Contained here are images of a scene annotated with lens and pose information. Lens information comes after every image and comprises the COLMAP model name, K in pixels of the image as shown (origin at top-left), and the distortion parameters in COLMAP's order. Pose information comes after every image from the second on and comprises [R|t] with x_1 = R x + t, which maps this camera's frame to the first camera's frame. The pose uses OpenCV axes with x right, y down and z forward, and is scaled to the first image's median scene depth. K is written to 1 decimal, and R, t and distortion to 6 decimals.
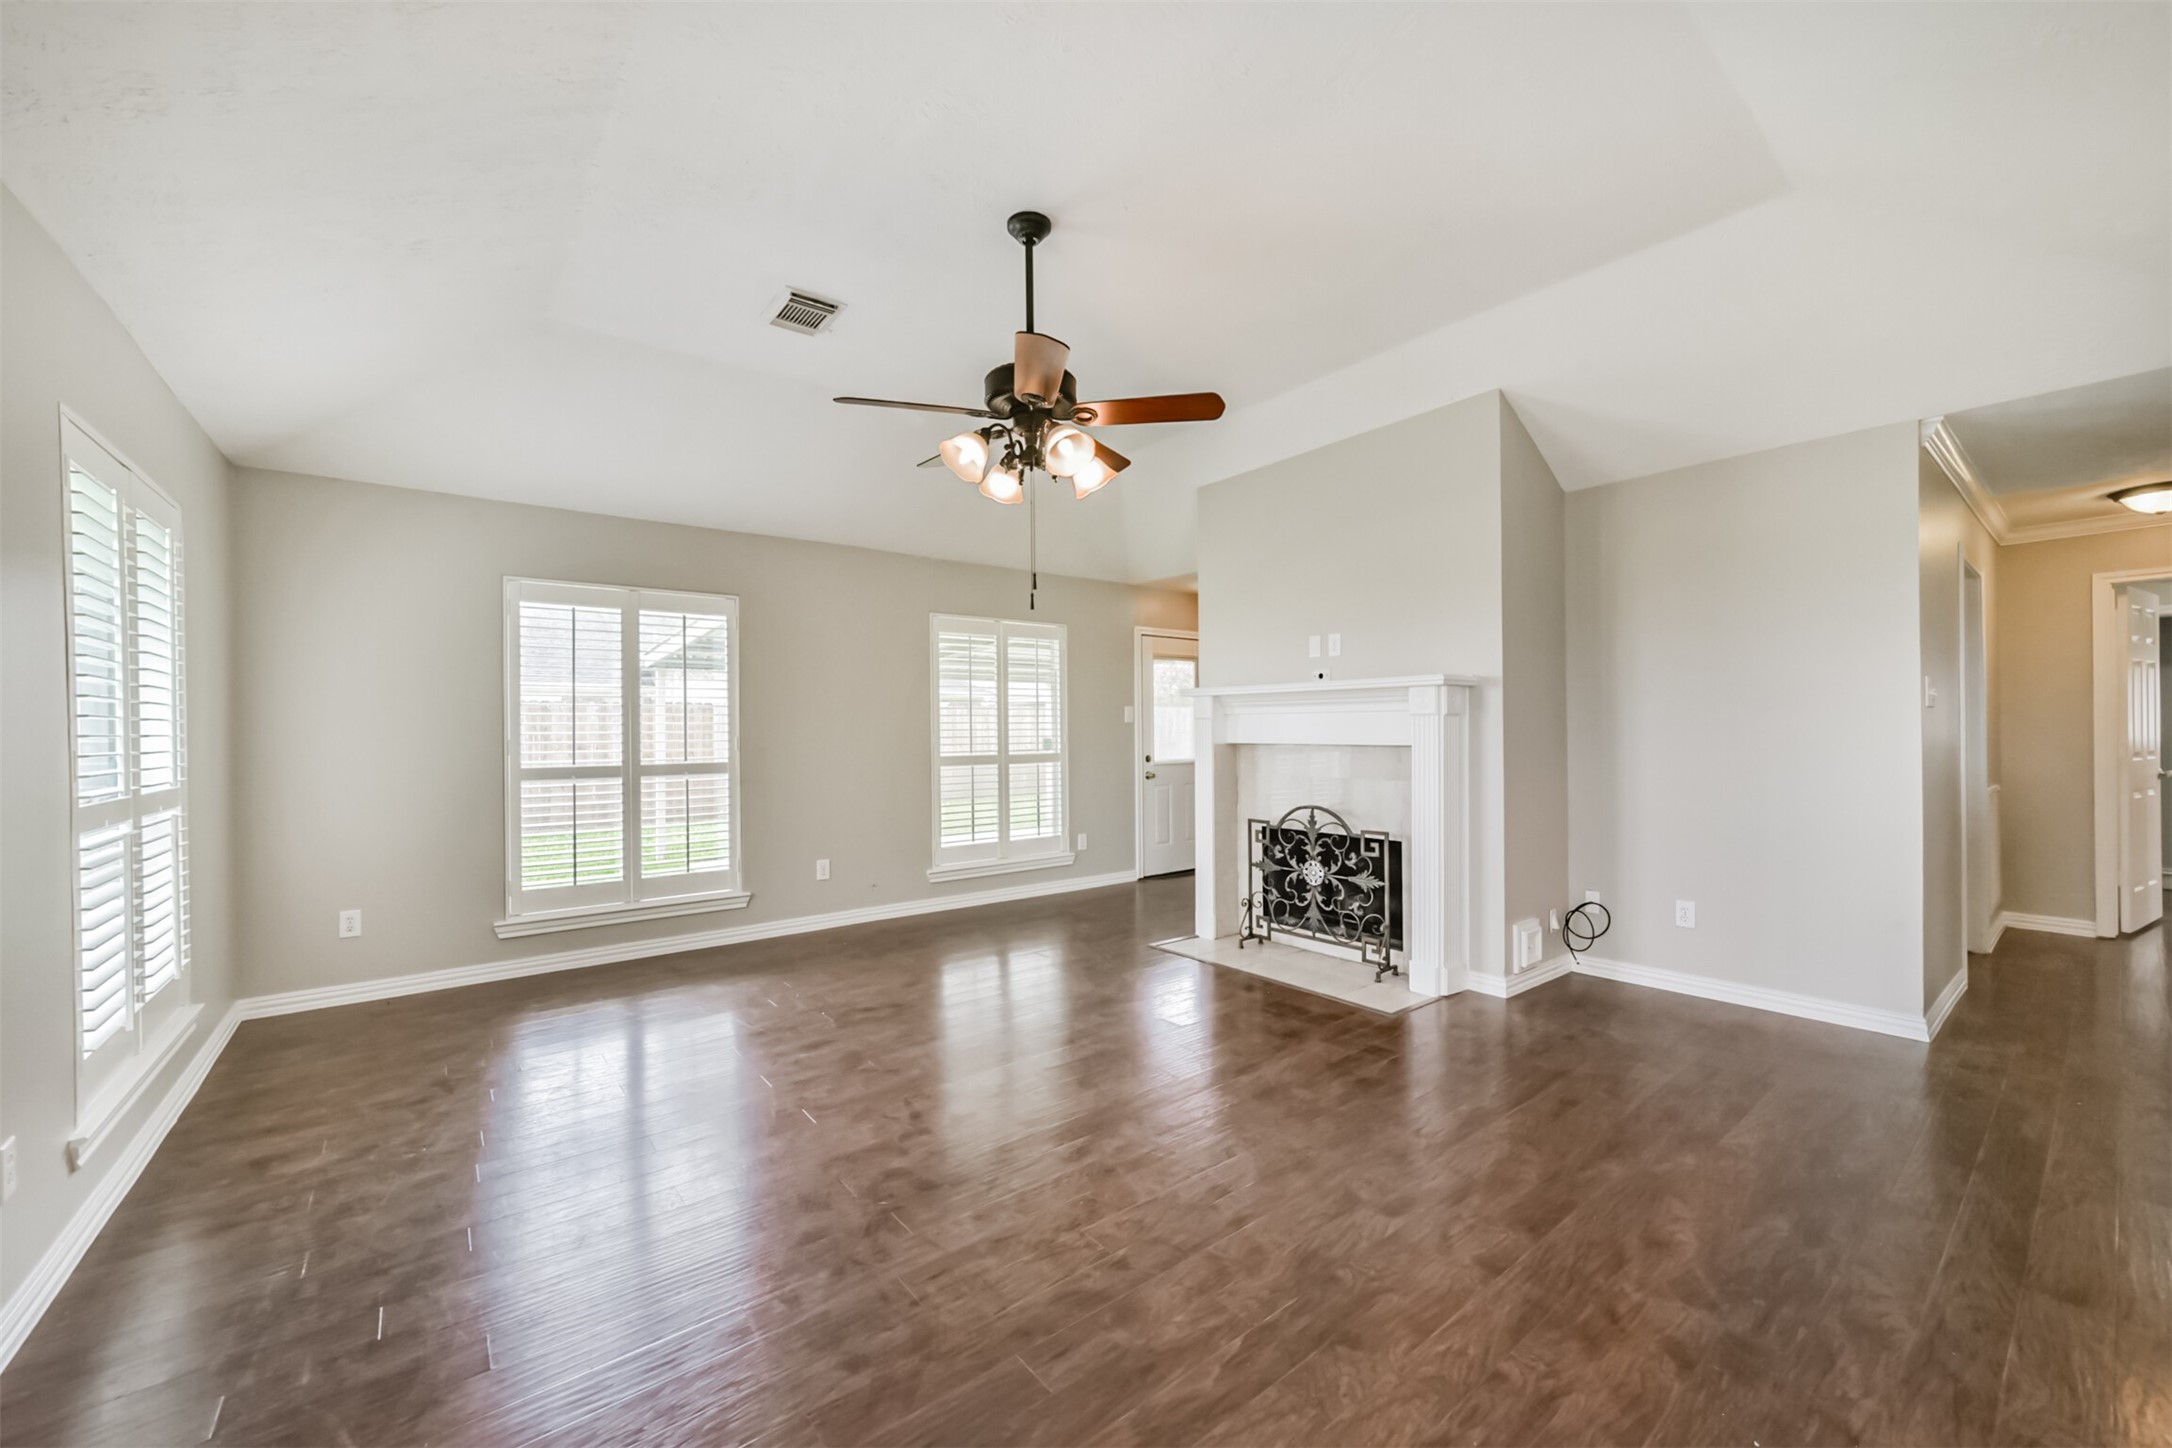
lens RADIAL K [[839.8, 0, 1092.8], [0, 839.8, 730.0], [0, 0, 1]] dist [-0.021029, 0.010013]
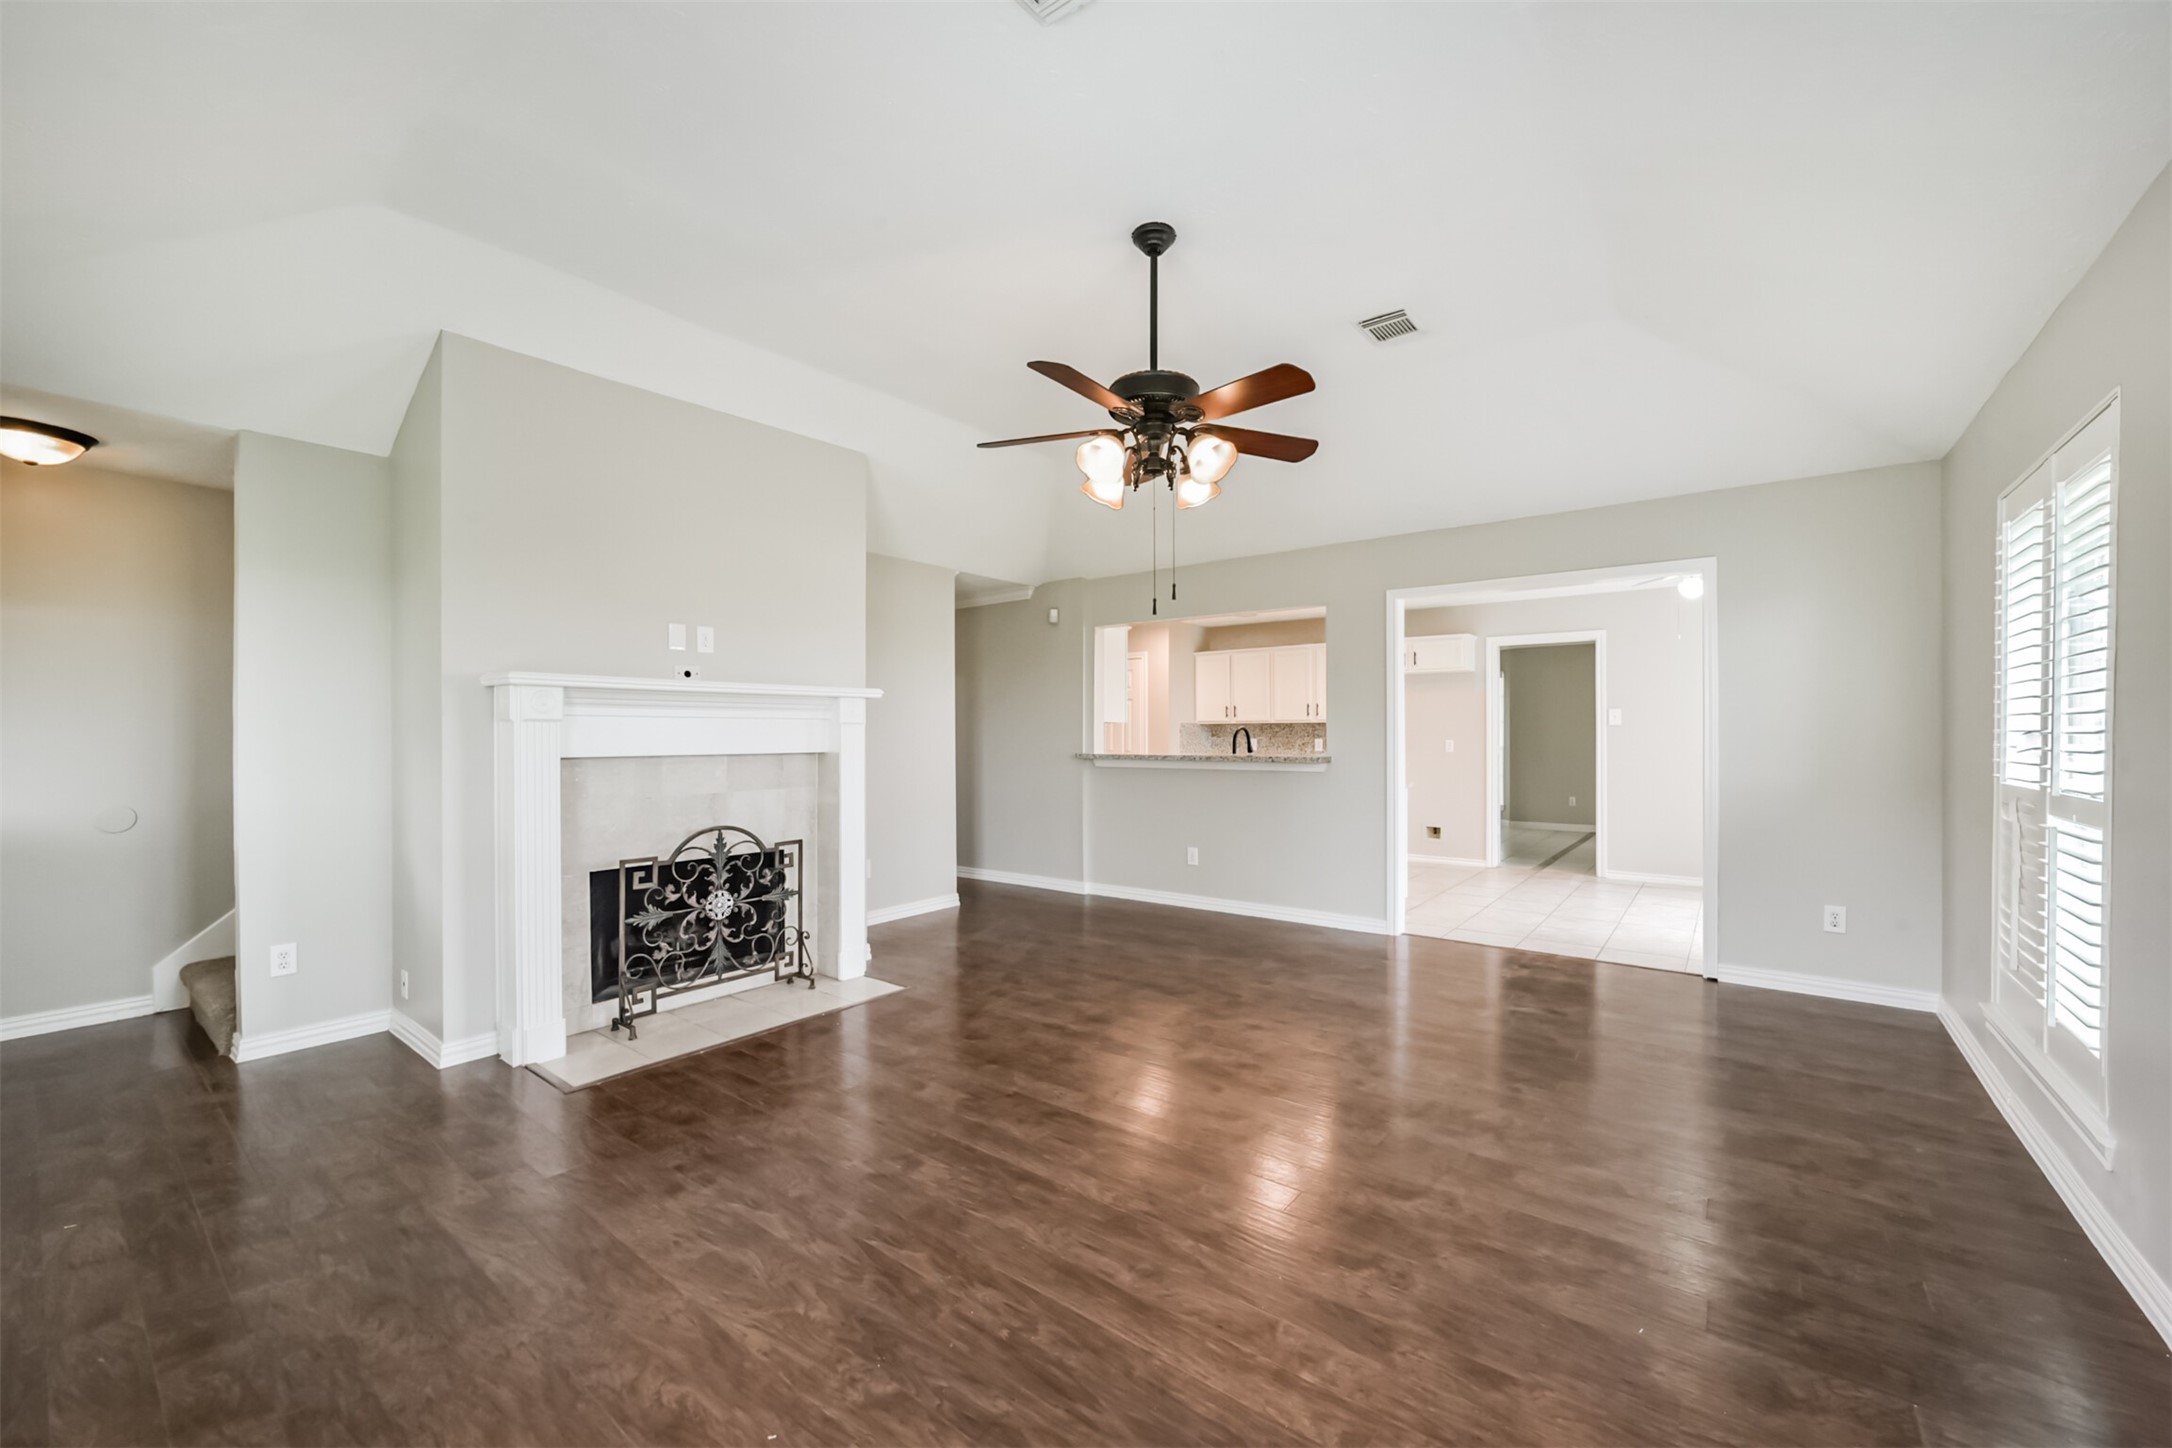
lens RADIAL K [[847.5, 0, 1091.5], [0, 847.5, 725.5], [0, 0, 1]] dist [-0.024136, 0.010383]
pose [[-0.231417, 0.017795, 0.972692, -0.654354], [0.006340, 0.999839, -0.016783, 0.004306], [-0.972834, 0.002283, -0.231492, 0.818011]]
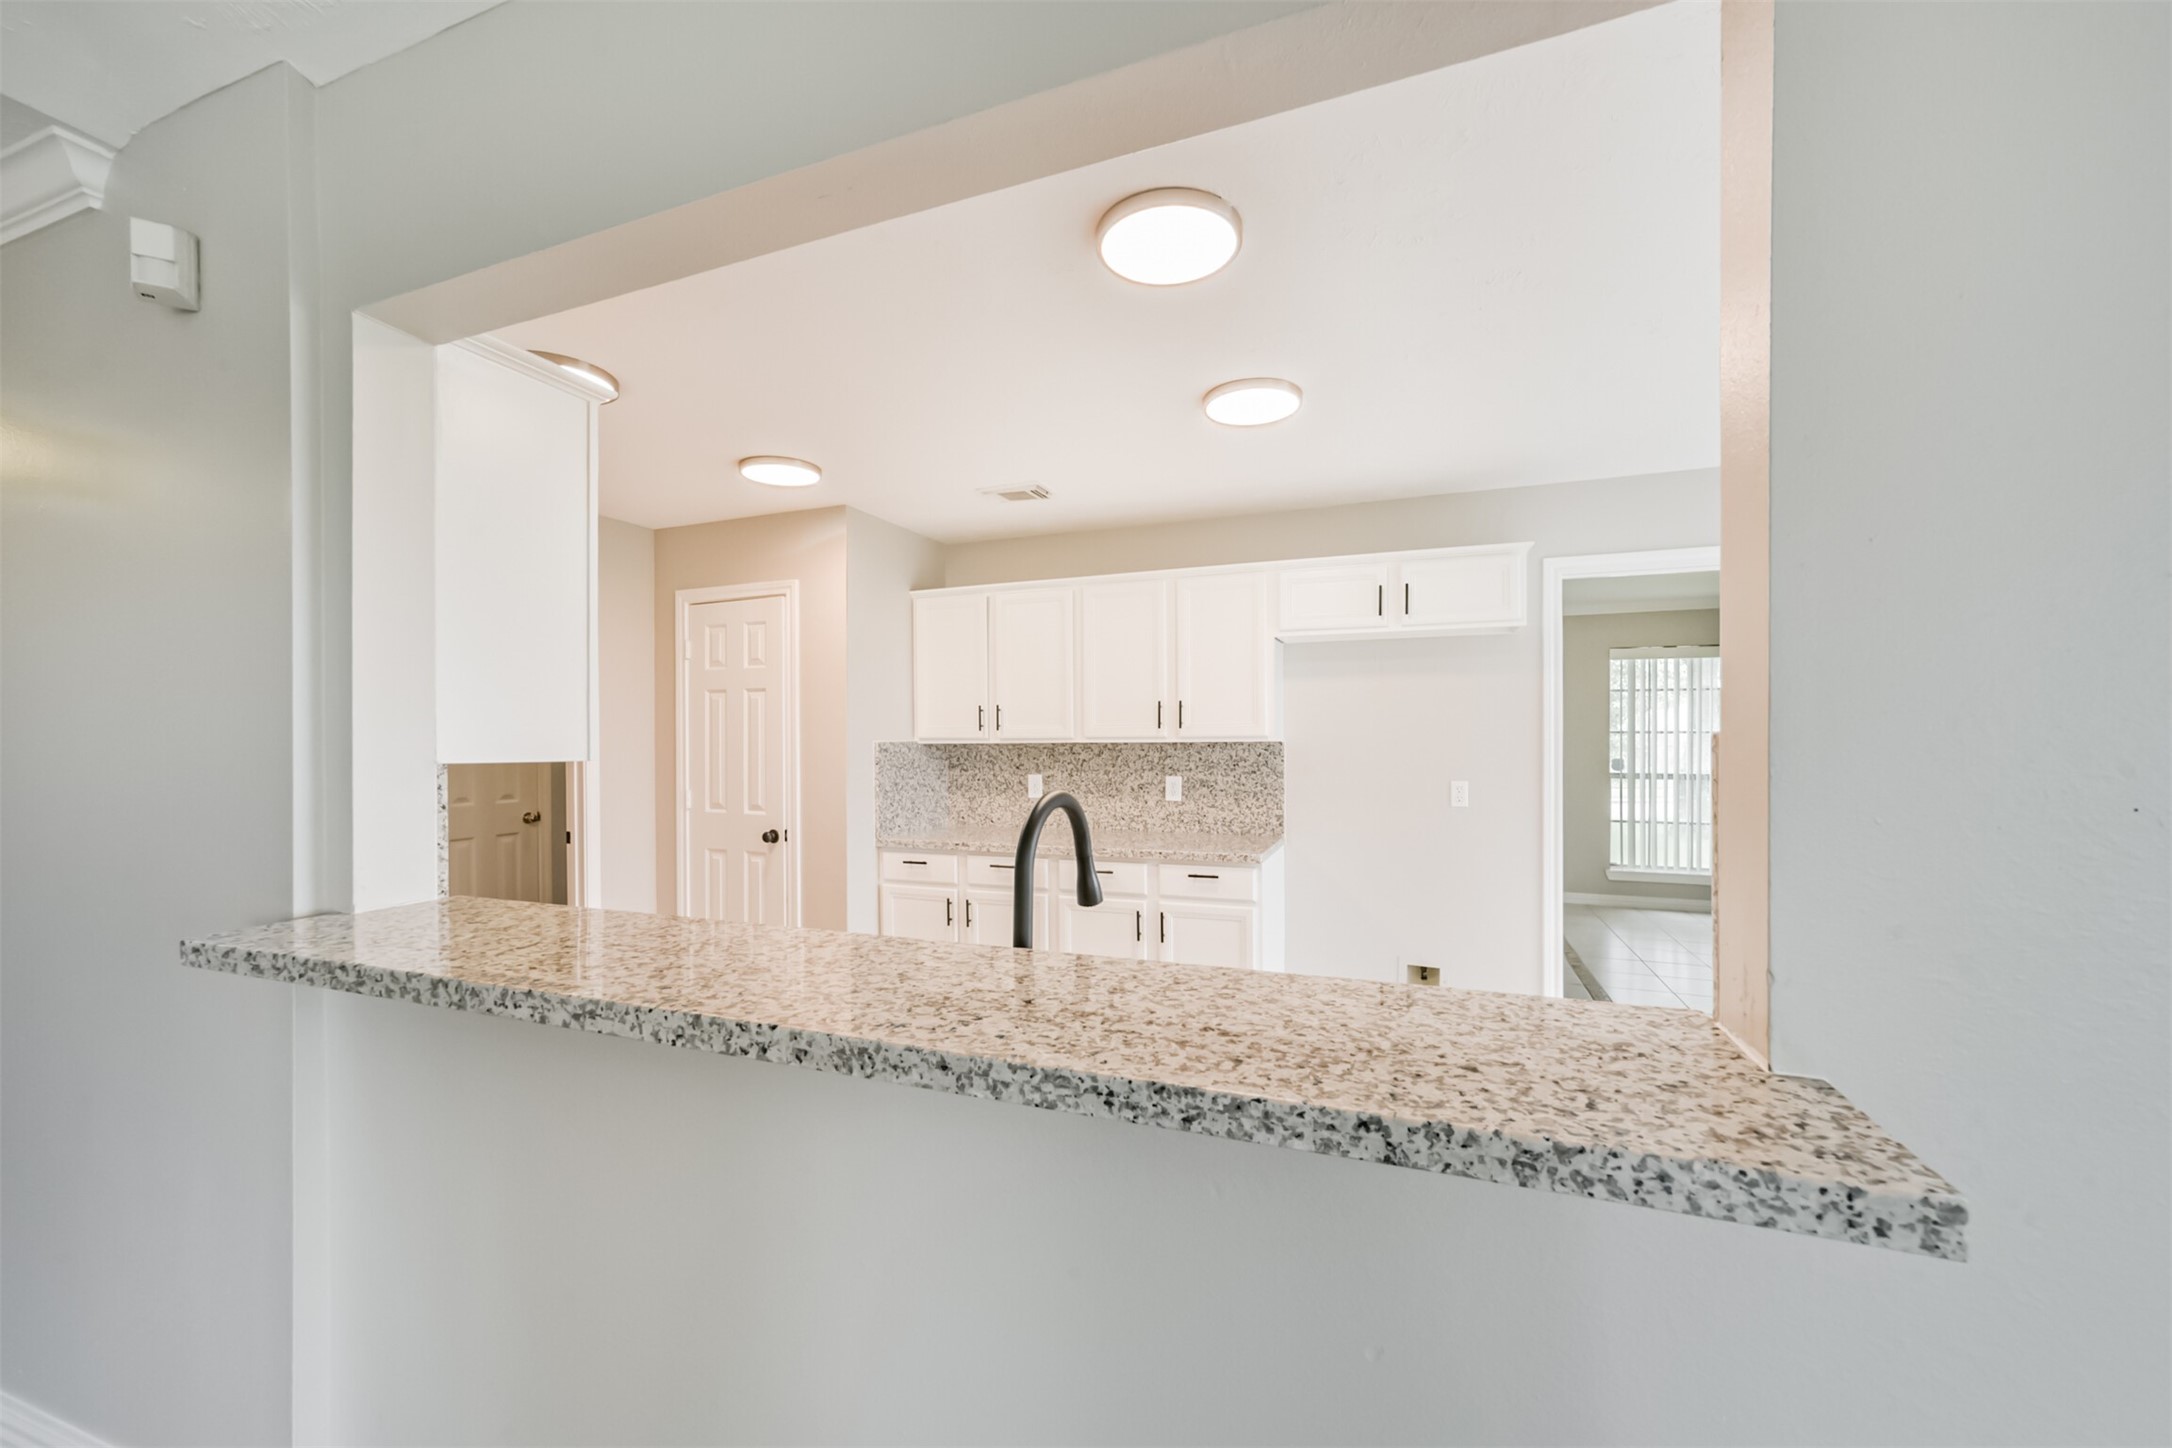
lens RADIAL K [[828.7, 0, 1091.1], [0, 828.7, 727.9], [0, 0, 1]] dist [-0.011035, 0.009646]
pose [[-0.511018, 0.022459, 0.859277, 0.370901], [0.011965, 0.999748, -0.019015, -0.030279], [-0.859487, 0.000564, -0.511157, 0.405218]]
